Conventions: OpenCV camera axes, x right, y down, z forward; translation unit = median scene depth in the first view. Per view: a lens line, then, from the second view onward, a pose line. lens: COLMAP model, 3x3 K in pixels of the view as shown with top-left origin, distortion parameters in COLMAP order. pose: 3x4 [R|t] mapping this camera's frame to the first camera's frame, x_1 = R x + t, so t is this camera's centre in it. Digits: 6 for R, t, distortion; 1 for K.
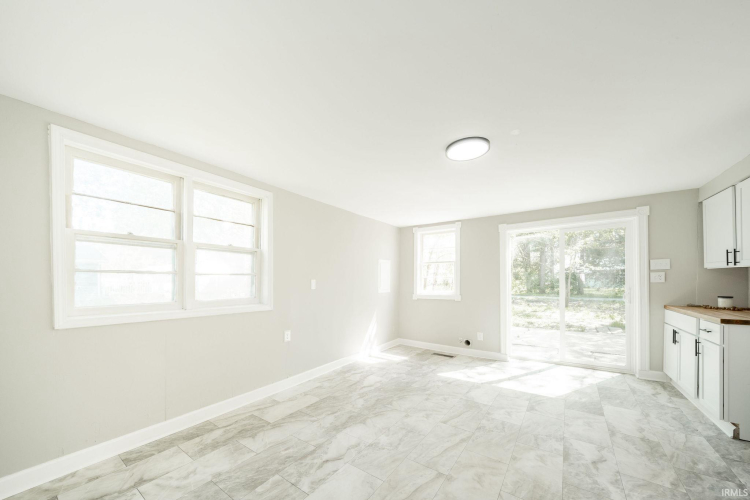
lens RADIAL K [[270.8, 0, 380.4], [0, 270.8, 278.5], [0, 0, 1]] dist [-0.000688, -0.000100]
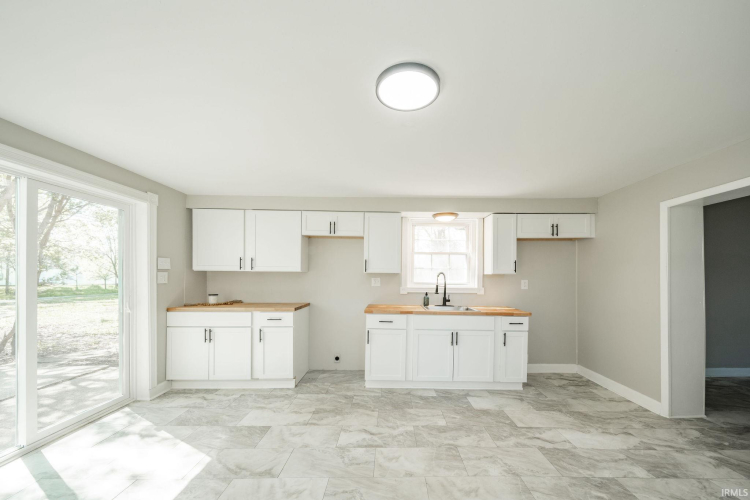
lens RADIAL K [[270.8, 0, 380.4], [0, 270.8, 278.5], [0, 0, 1]] dist [-0.000688, -0.000100]
pose [[-0.550837, 0.004889, 0.834599, -0.152323], [-0.005629, 0.999938, -0.009573, 0.002870], [-0.834594, -0.009971, -0.550775, 1.079368]]
